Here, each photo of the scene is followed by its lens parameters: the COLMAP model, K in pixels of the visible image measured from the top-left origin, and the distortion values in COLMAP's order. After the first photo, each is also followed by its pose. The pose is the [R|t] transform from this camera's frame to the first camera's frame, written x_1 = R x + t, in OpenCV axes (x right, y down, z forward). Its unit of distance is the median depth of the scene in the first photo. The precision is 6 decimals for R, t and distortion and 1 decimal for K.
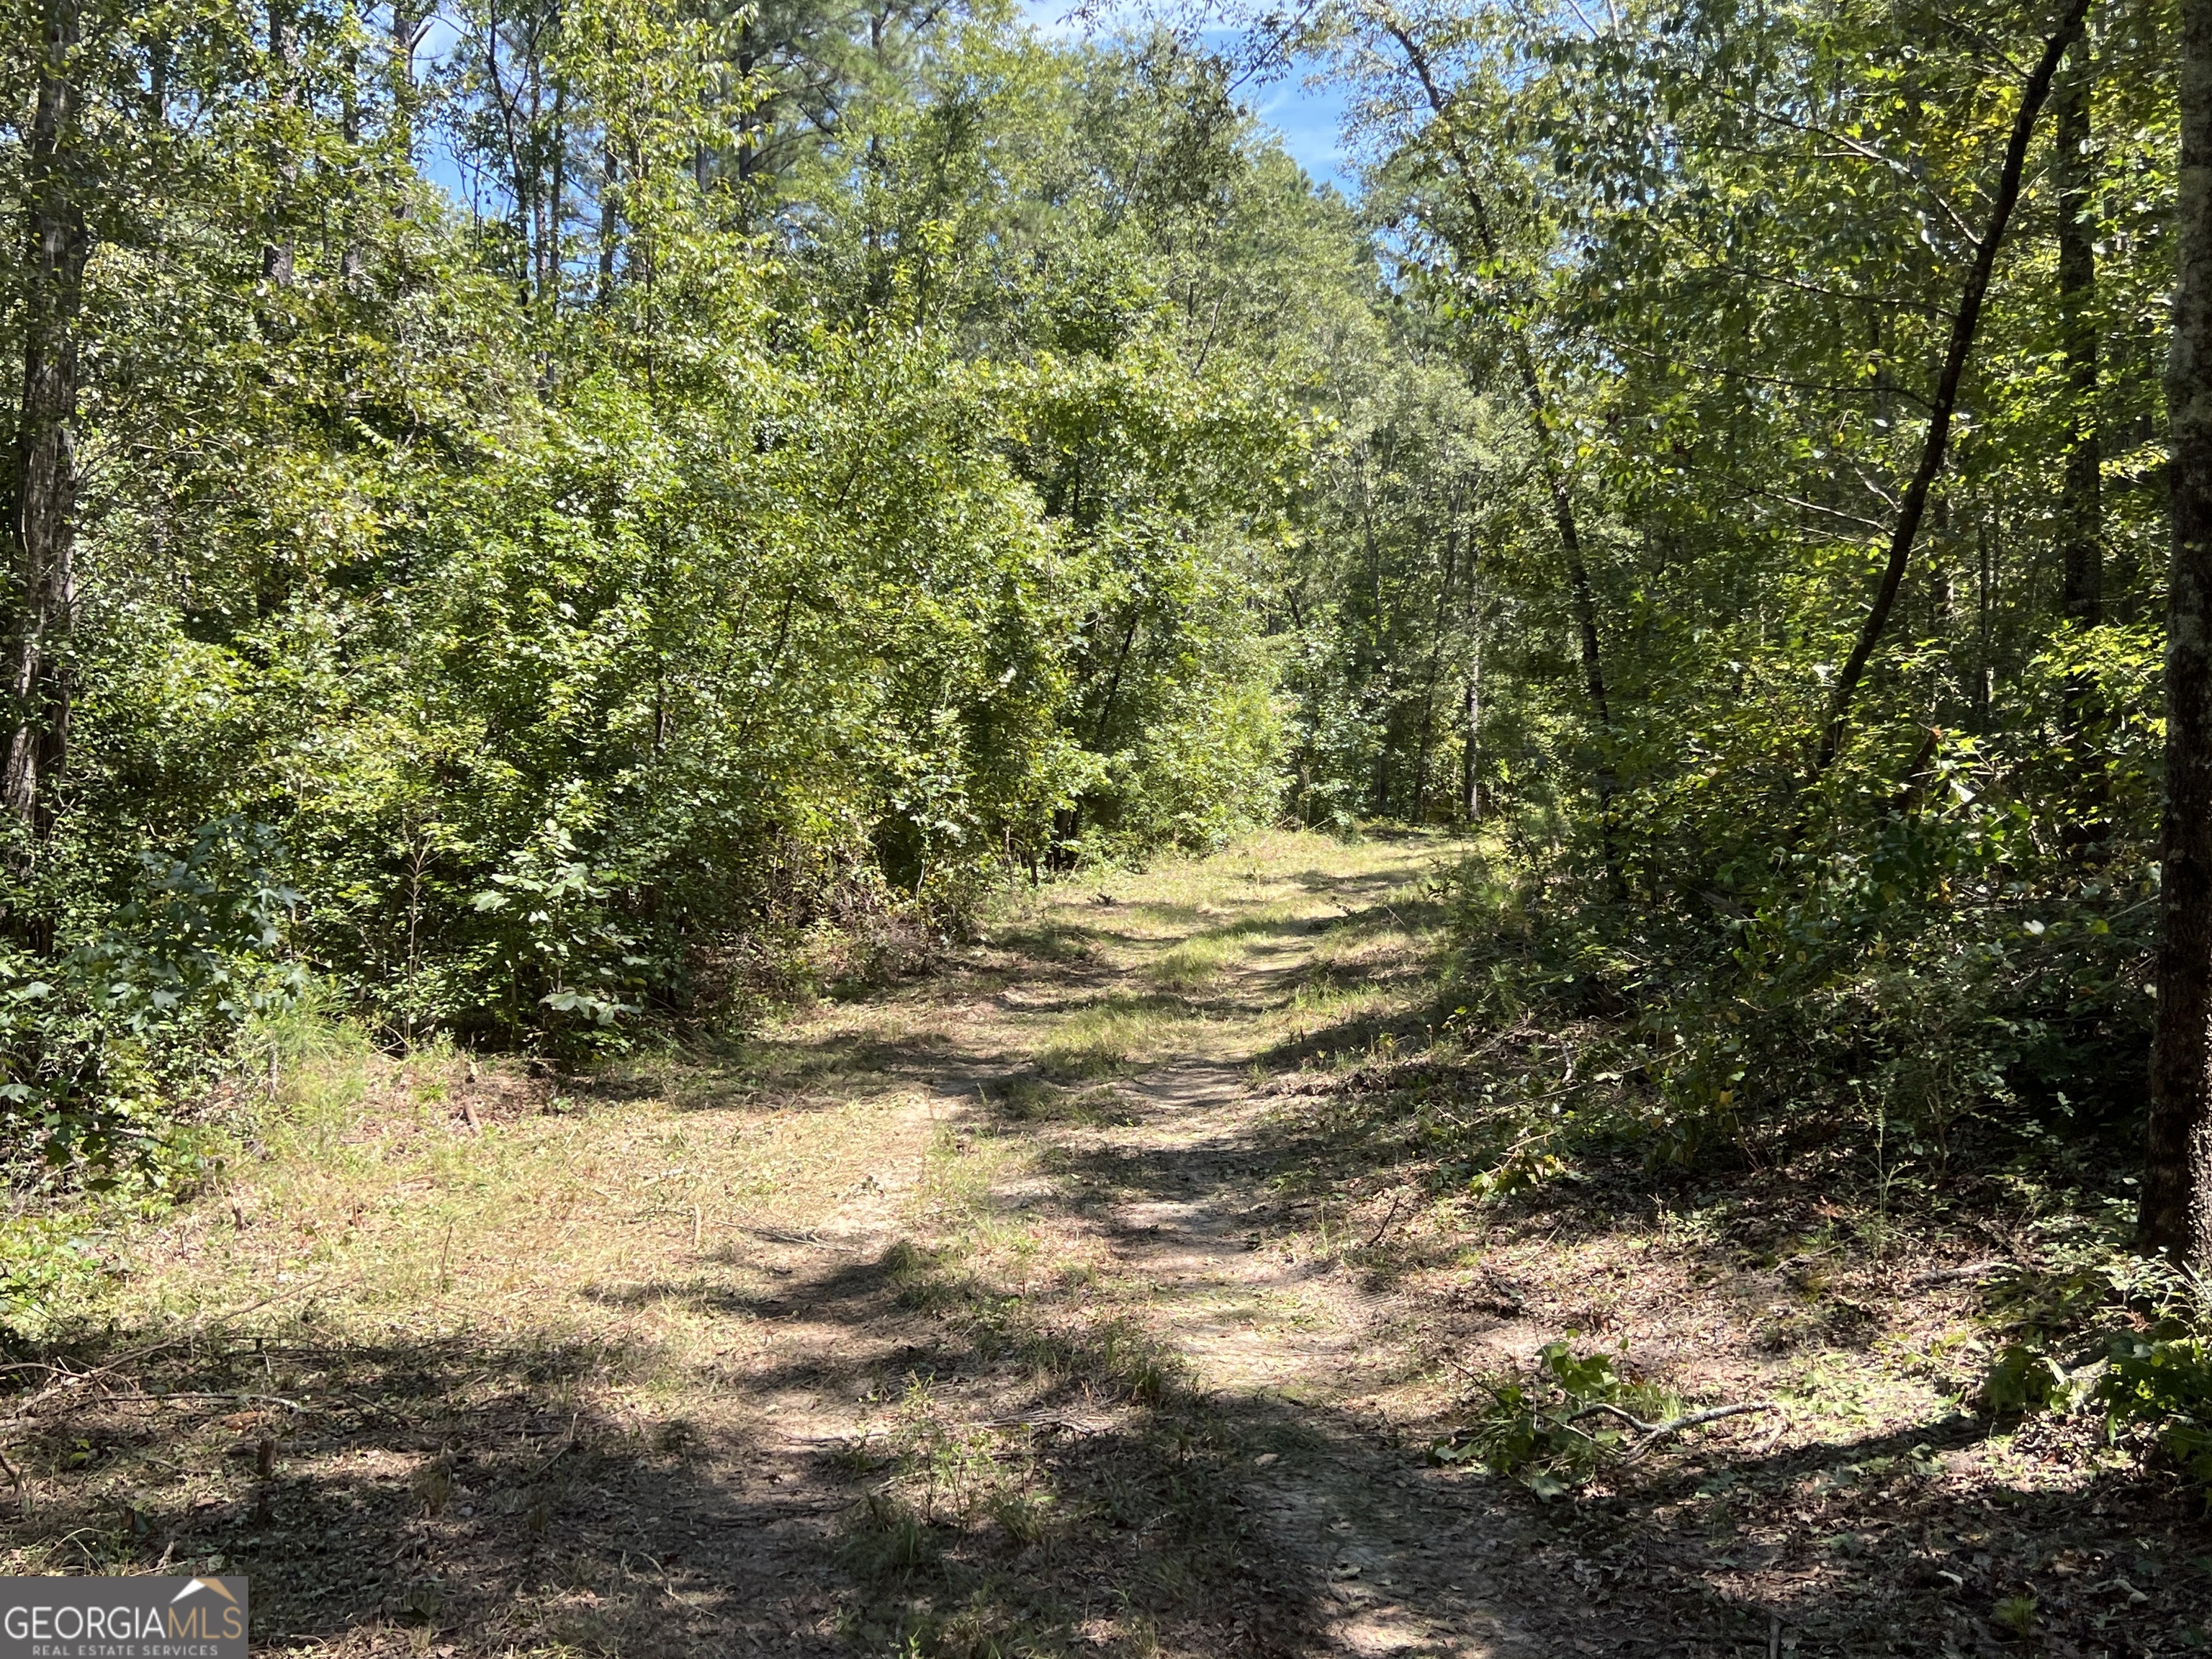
lens RADIAL K [[2243.7, 0, 1106.0], [0, 2243.7, 829.5], [0, 0, 1]] dist [0.227831, 0.003612]
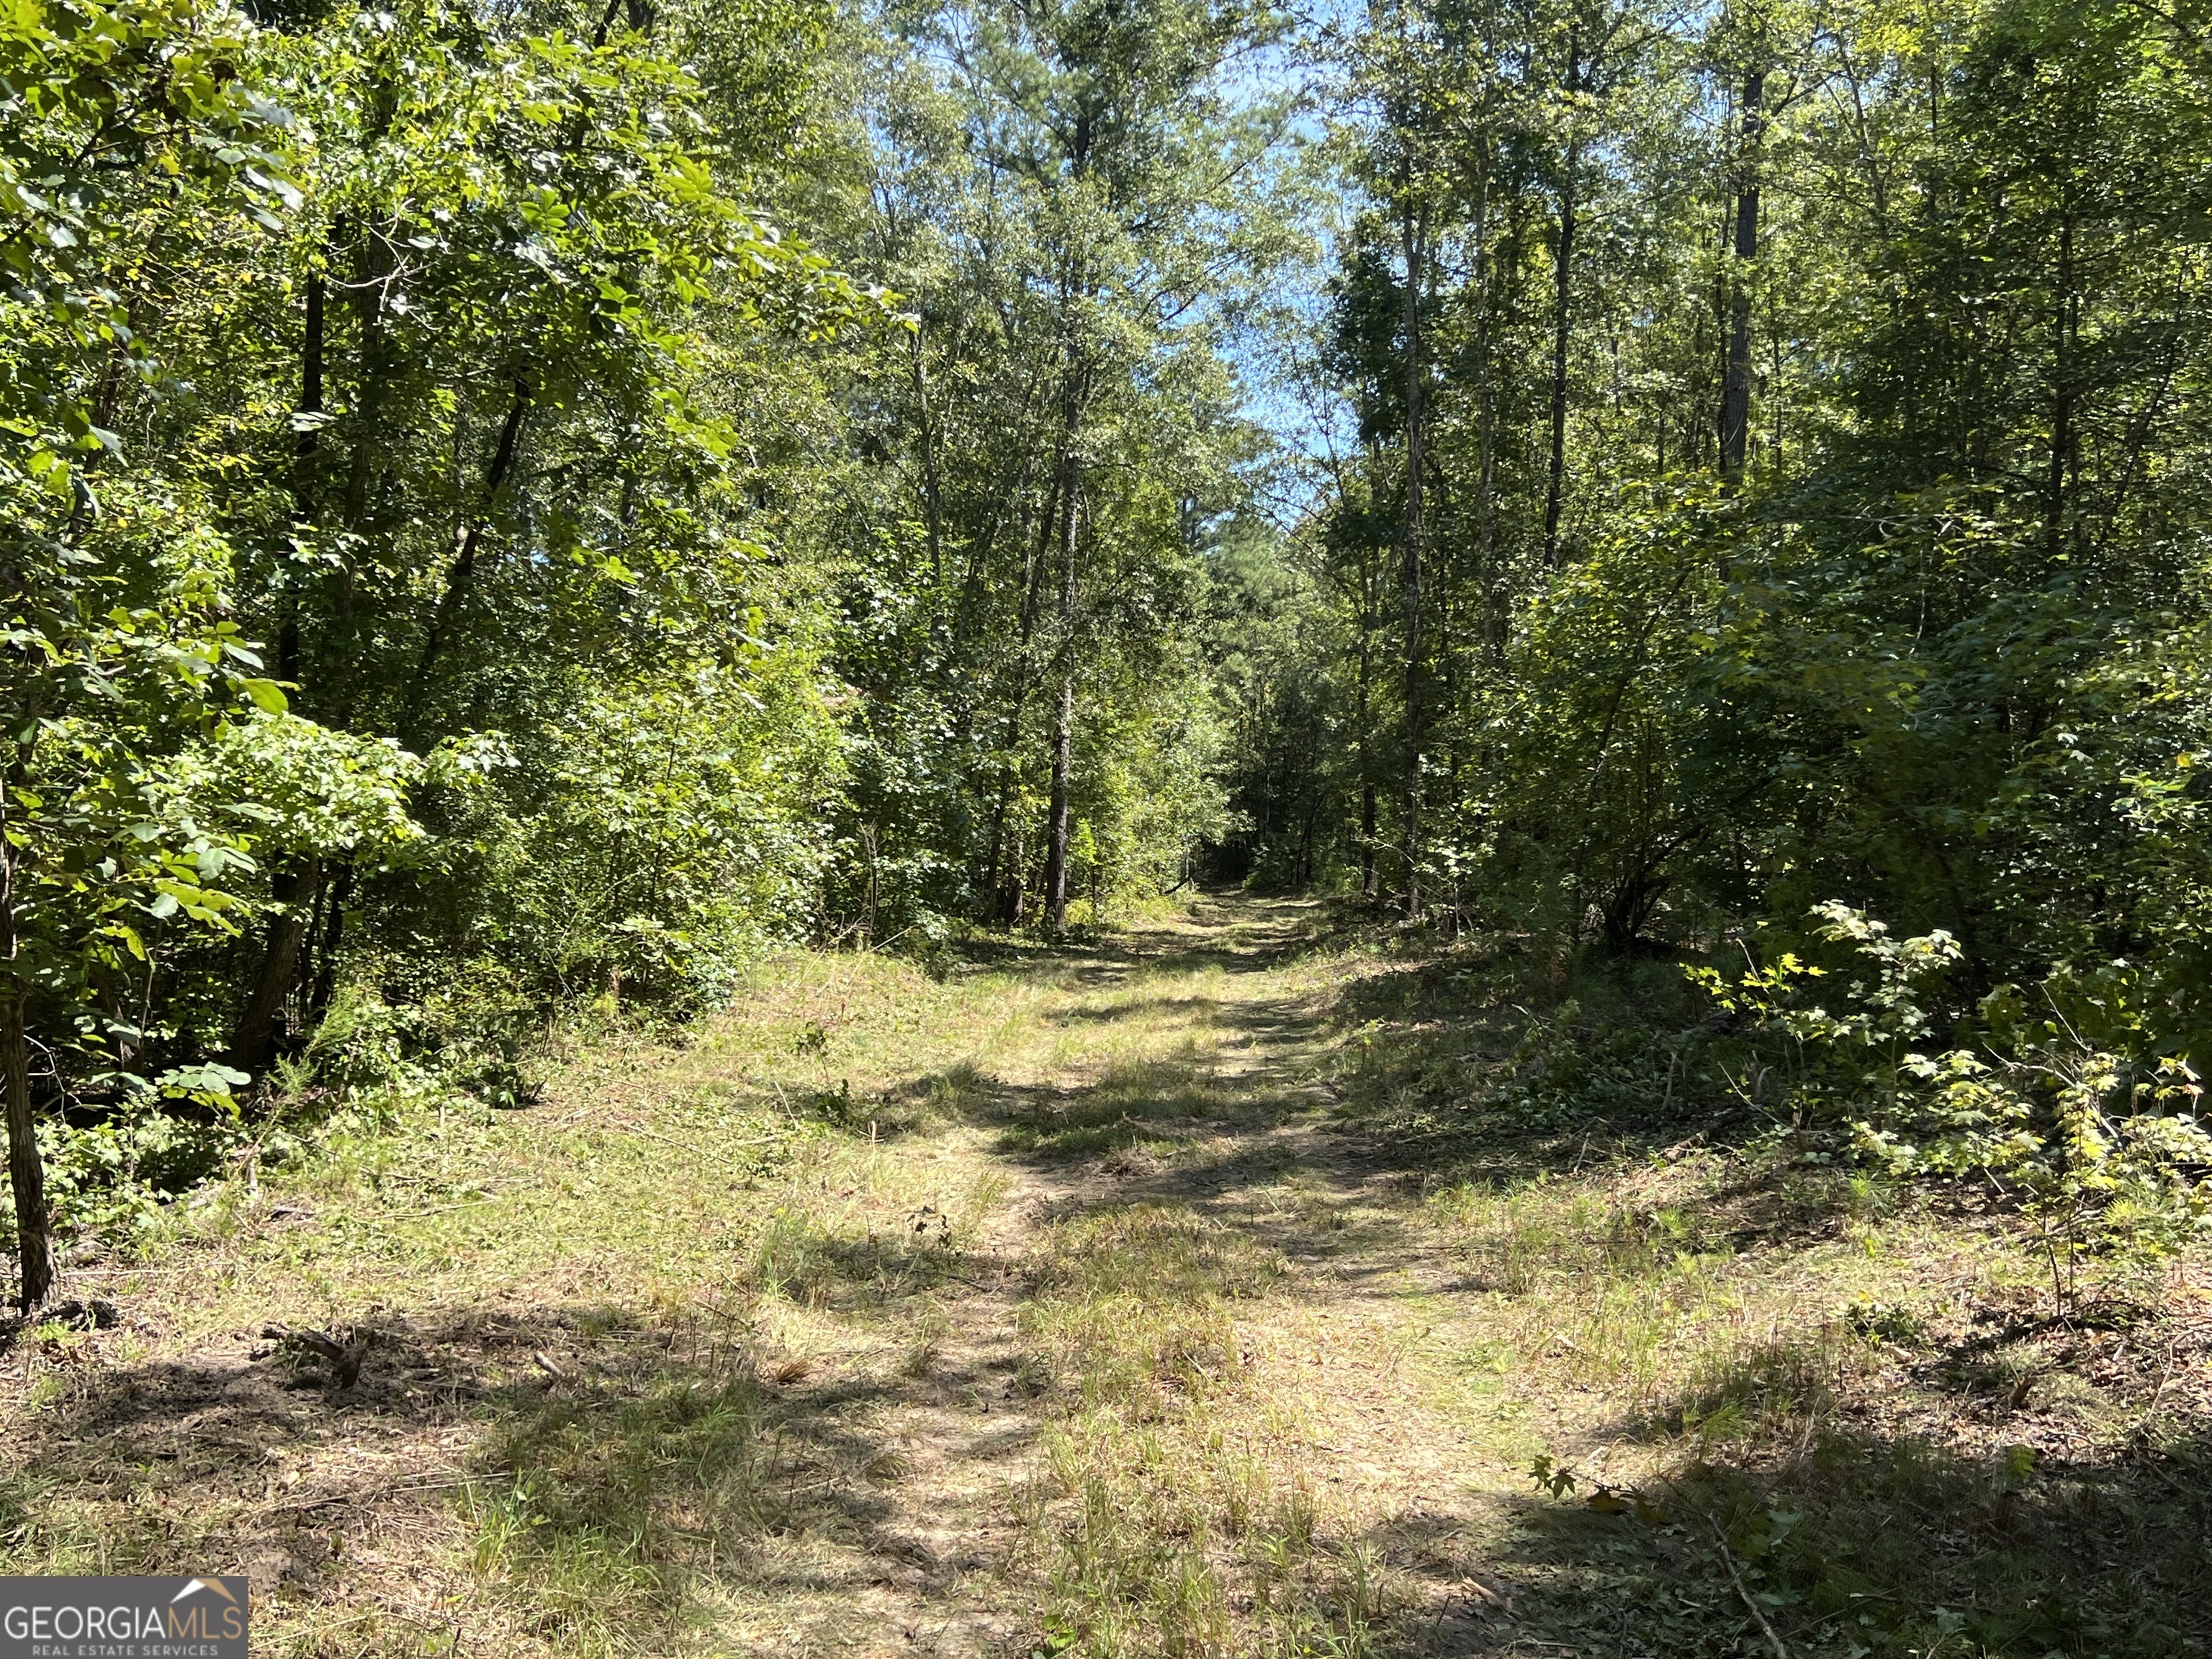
lens RADIAL K [[2243.7, 0, 1106.0], [0, 2243.7, 829.5], [0, 0, 1]] dist [0.227831, 0.003612]
pose [[0.965225, 0.030725, 0.259610, 0.009903], [-0.021597, 0.999047, -0.037941, -0.010030], [-0.260529, 0.031015, 0.964968, 0.592824]]
